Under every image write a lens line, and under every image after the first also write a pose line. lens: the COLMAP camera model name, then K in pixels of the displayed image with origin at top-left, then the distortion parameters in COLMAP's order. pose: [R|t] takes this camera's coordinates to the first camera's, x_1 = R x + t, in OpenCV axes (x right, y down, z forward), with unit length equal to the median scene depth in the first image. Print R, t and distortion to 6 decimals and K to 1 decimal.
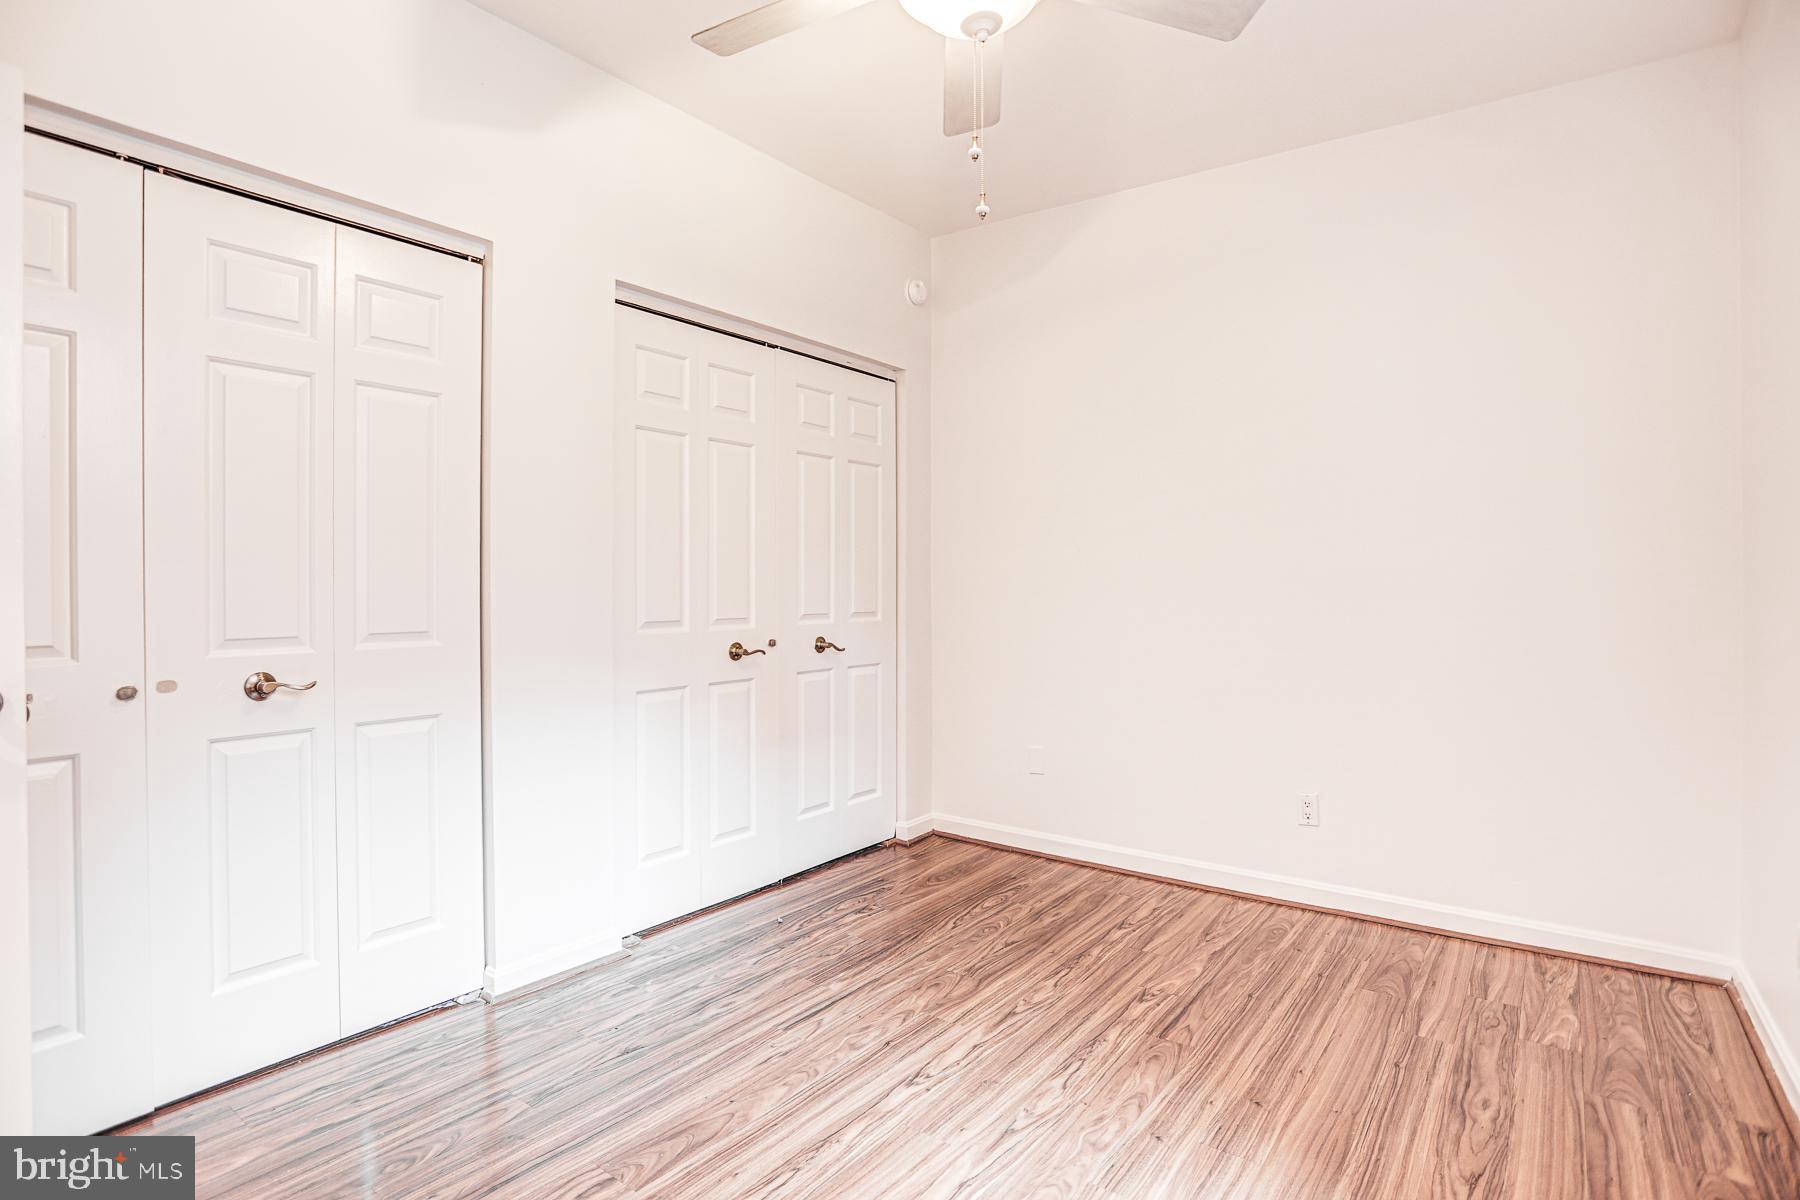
lens RADIAL K [[894.9, 0, 897.3], [0, 894.9, 595.3], [0, 0, 1]] dist [-0.001454, 0.008530]
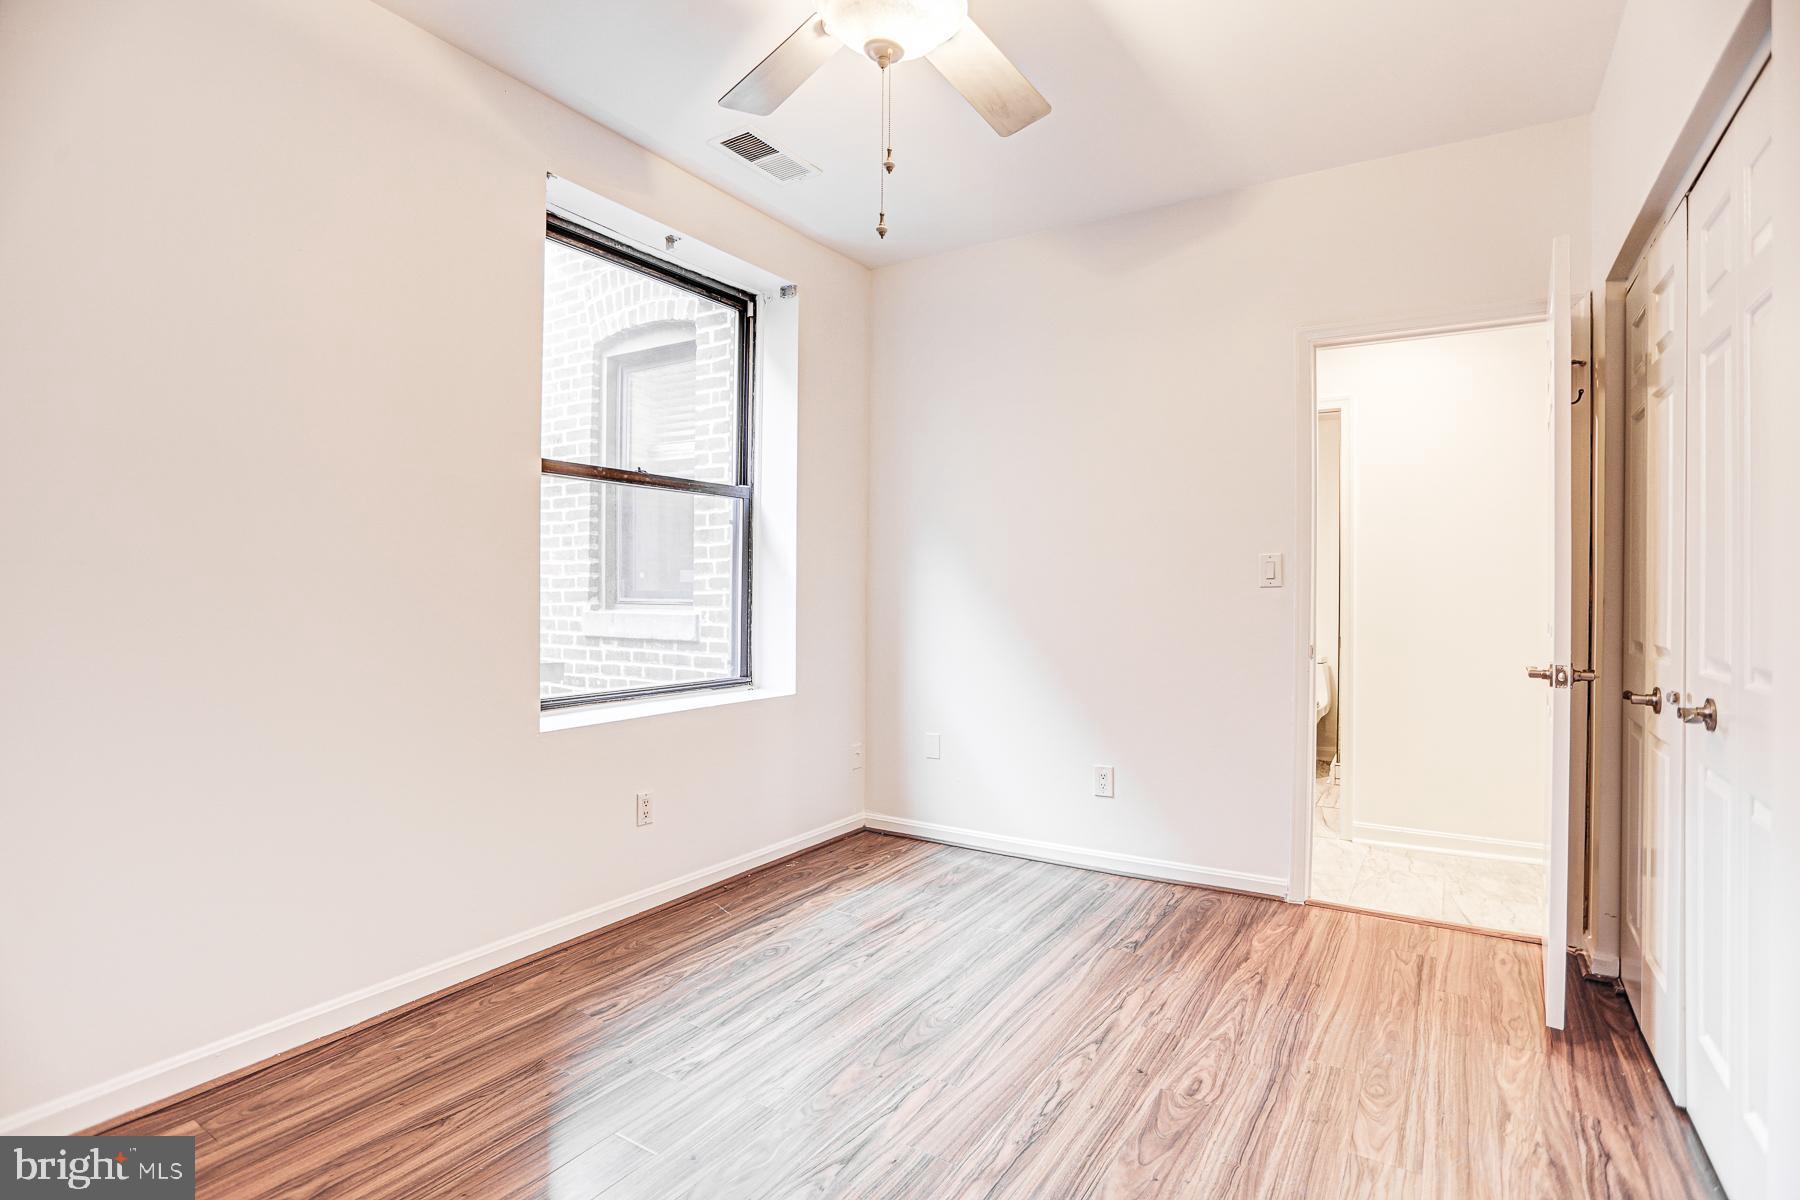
lens RADIAL K [[894.9, 0, 902.8], [0, 894.9, 595.7], [0, 0, 1]] dist [-0.001454, 0.008530]
pose [[-0.997113, -0.006015, -0.075697, 0.142664], [-0.007016, 0.999891, 0.012963, -0.019209], [0.075611, 0.013457, -0.997047, 1.988766]]
